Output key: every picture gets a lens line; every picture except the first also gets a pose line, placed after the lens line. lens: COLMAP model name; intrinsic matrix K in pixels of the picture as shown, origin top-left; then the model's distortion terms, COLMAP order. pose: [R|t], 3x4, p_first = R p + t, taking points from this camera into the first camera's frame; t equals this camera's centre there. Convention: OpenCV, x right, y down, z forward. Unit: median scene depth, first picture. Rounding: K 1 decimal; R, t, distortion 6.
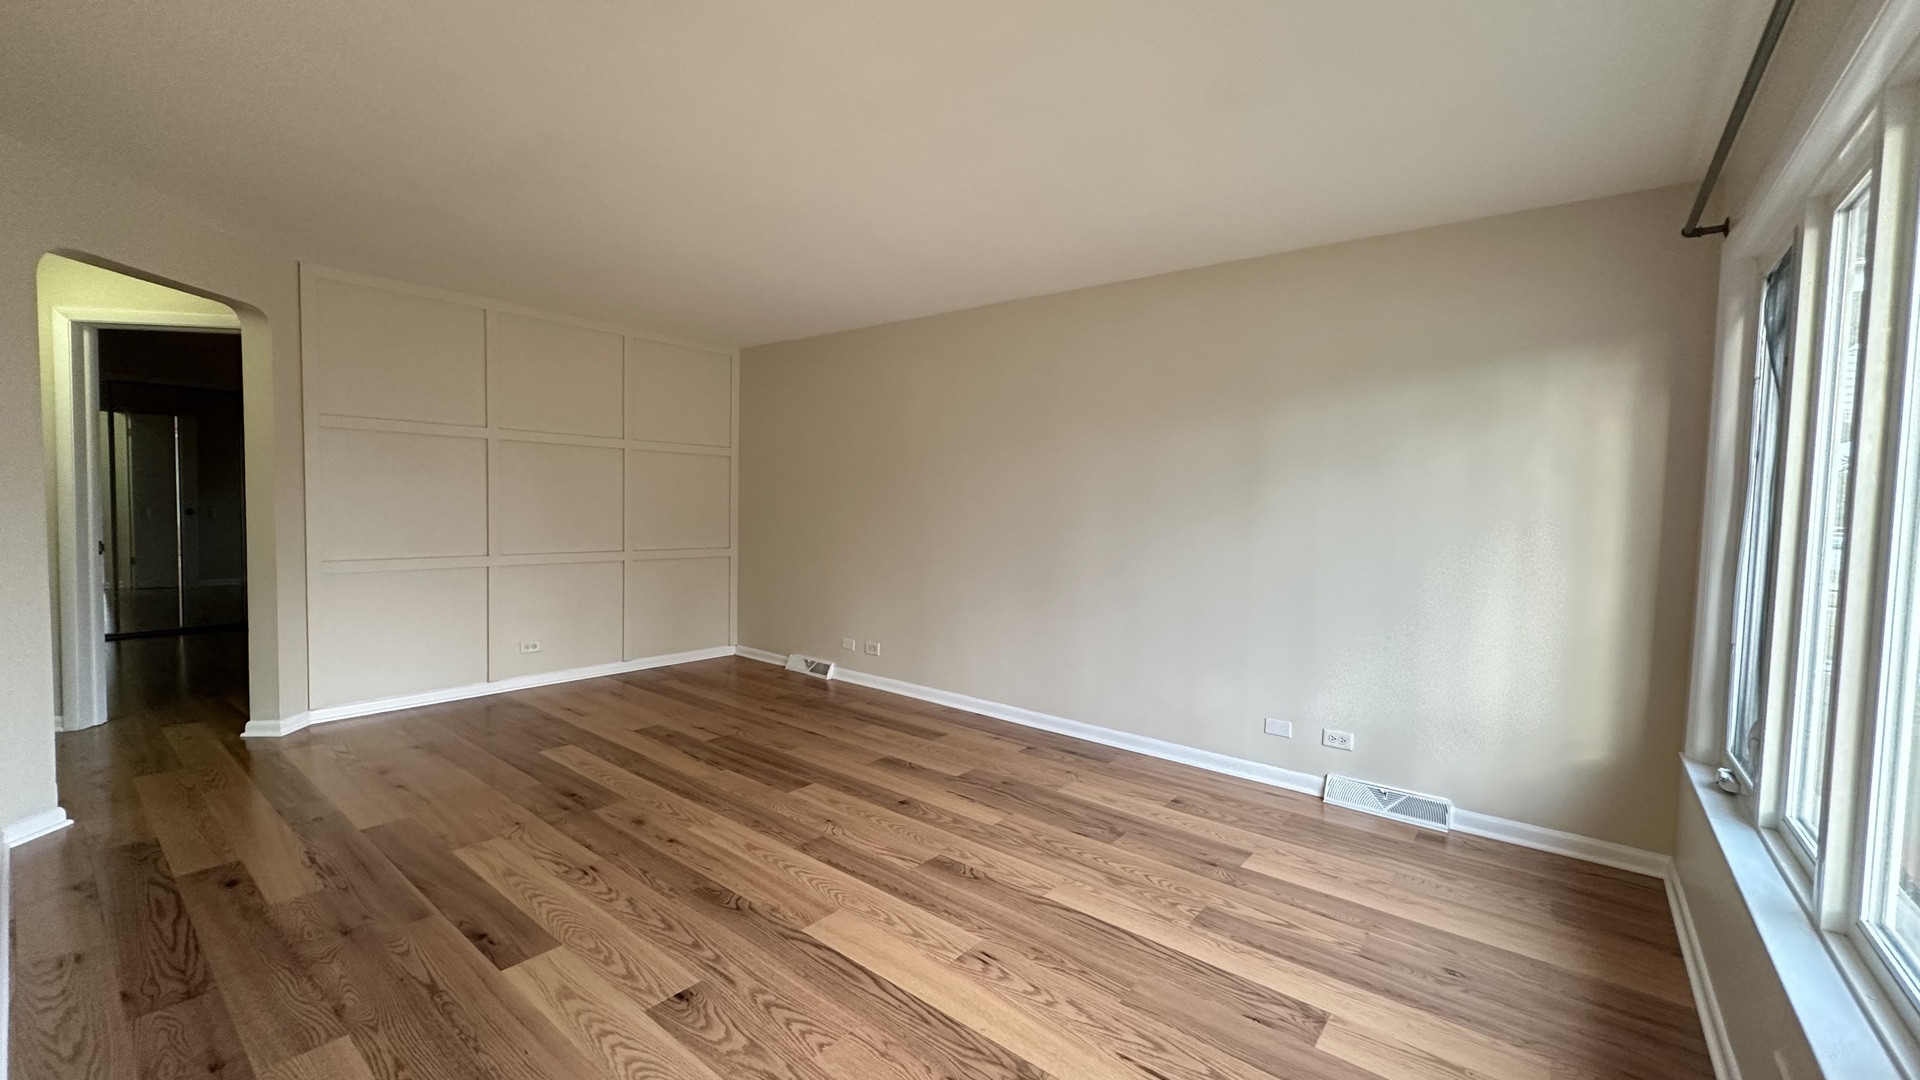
lens RADIAL K [[760.9, 0, 960.0], [0, 760.9, 540.0], [0, 0, 1]] dist [-0.000626, 0.000291]
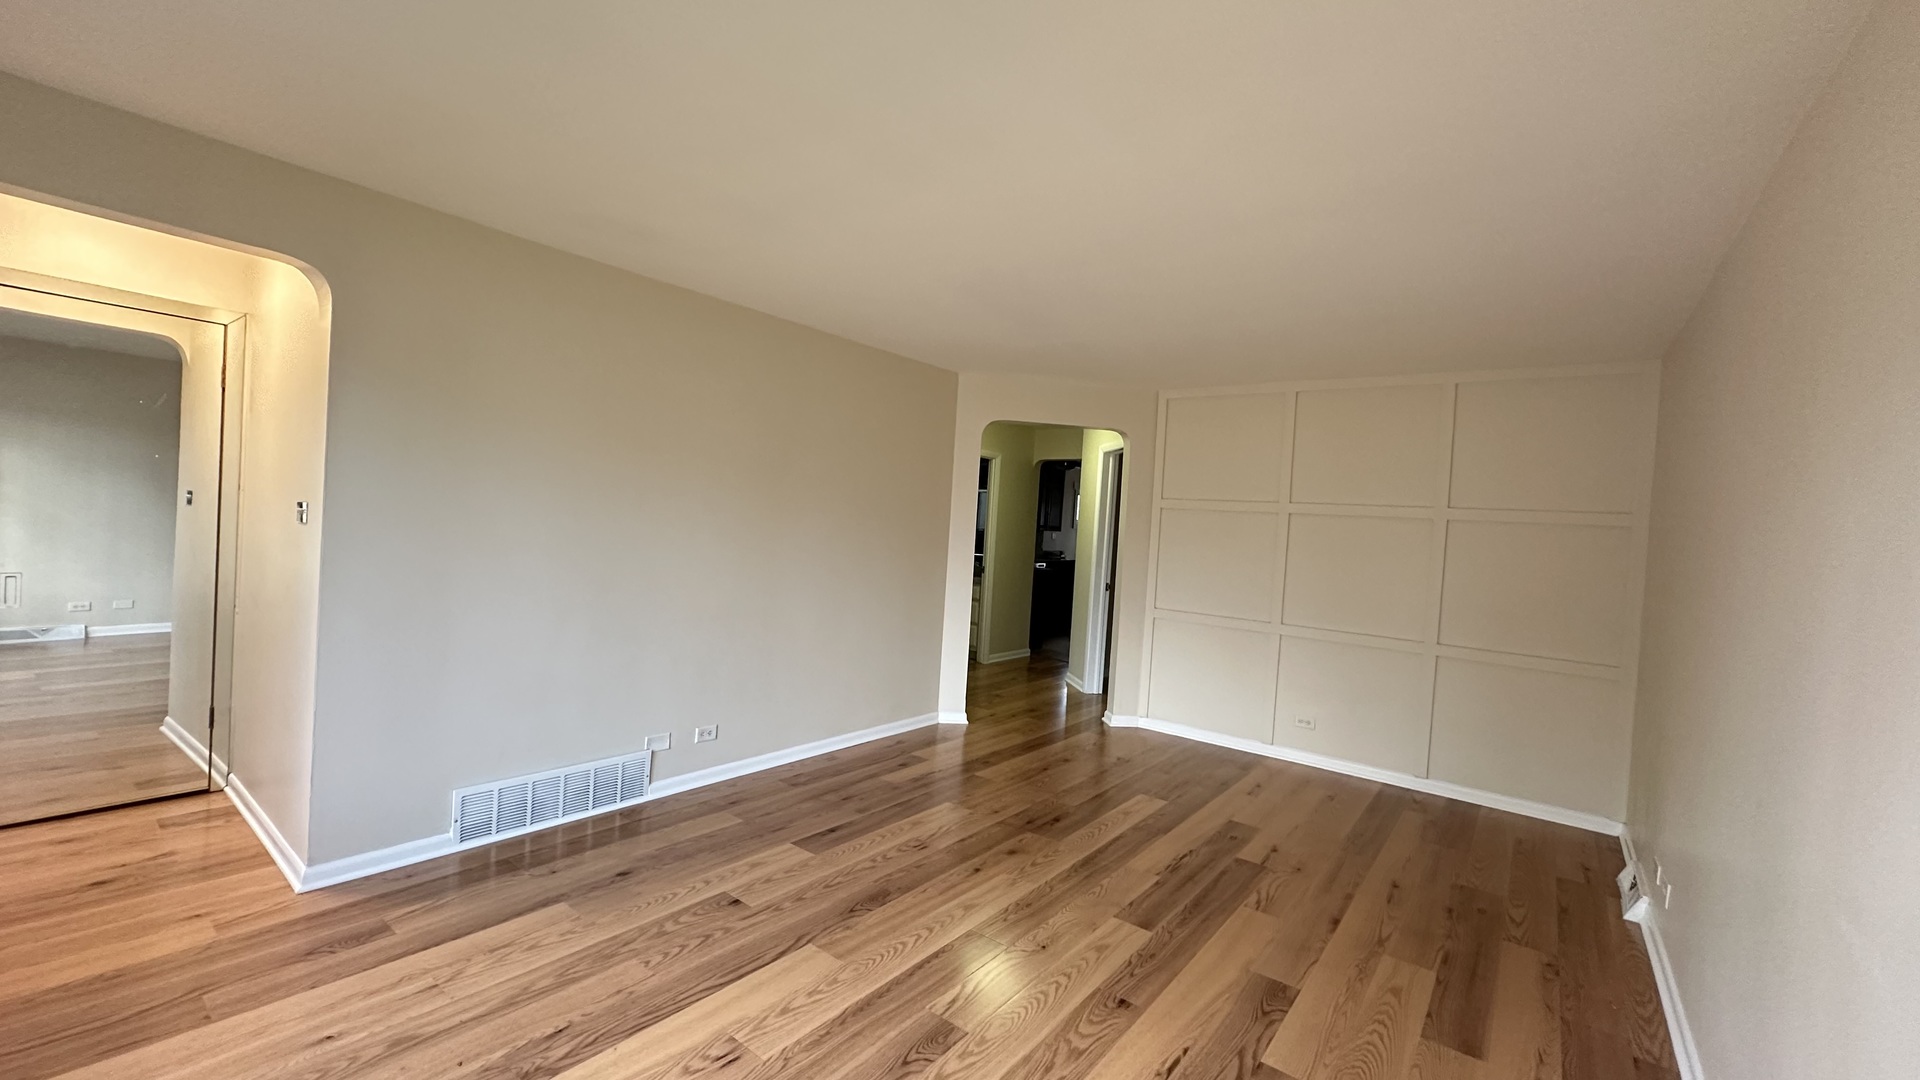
lens RADIAL K [[760.9, 0, 960.0], [0, 760.9, 540.0], [0, 0, 1]] dist [-0.000626, 0.000291]
pose [[0.020198, -0.000073, -0.999796, 0.755296], [-0.111920, 0.993714, -0.002334, -0.075912], [0.993512, 0.111944, 0.020063, 0.948030]]
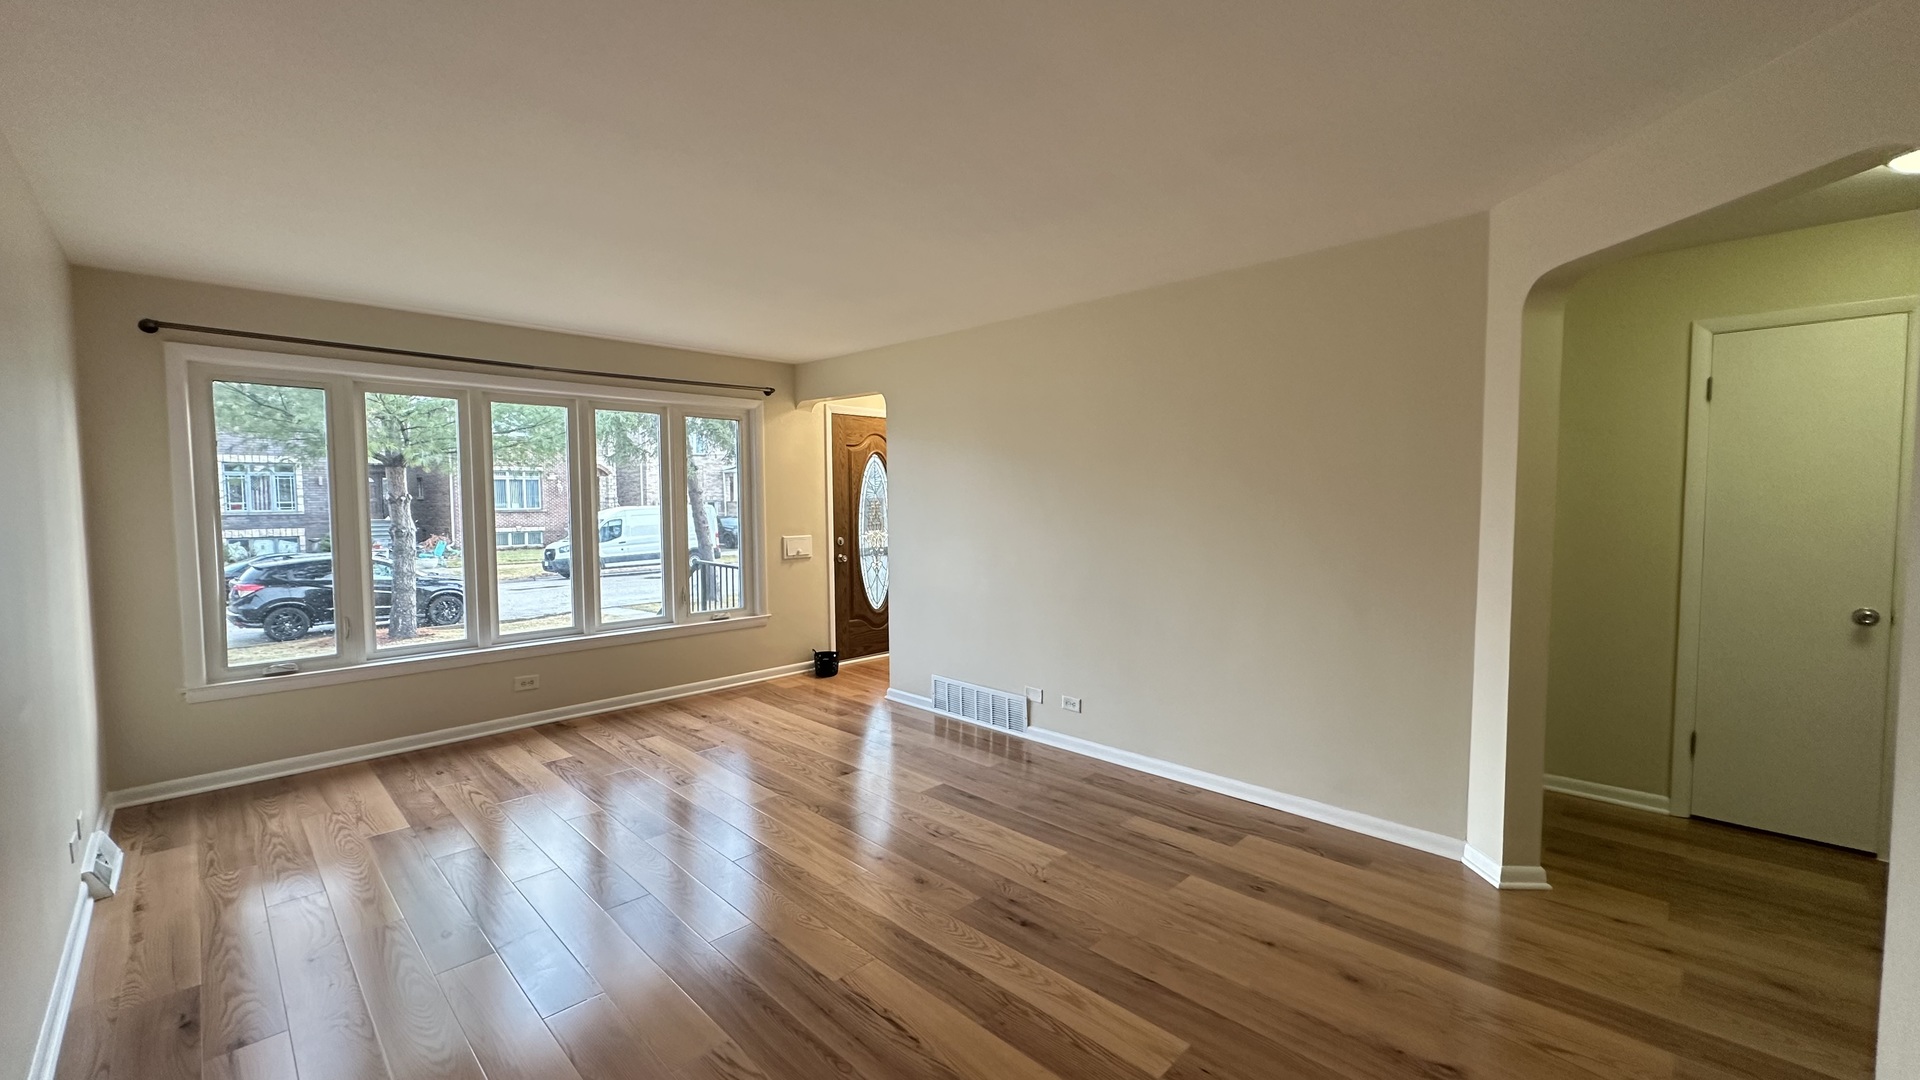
lens RADIAL K [[760.9, 0, 960.0], [0, 760.9, 540.0], [0, 0, 1]] dist [-0.000626, 0.000291]
pose [[-0.994633, -0.024002, 0.100644, -0.617006], [-0.013174, 0.994182, 0.106907, -0.164243], [-0.102625, 0.105007, -0.989162, 2.088568]]
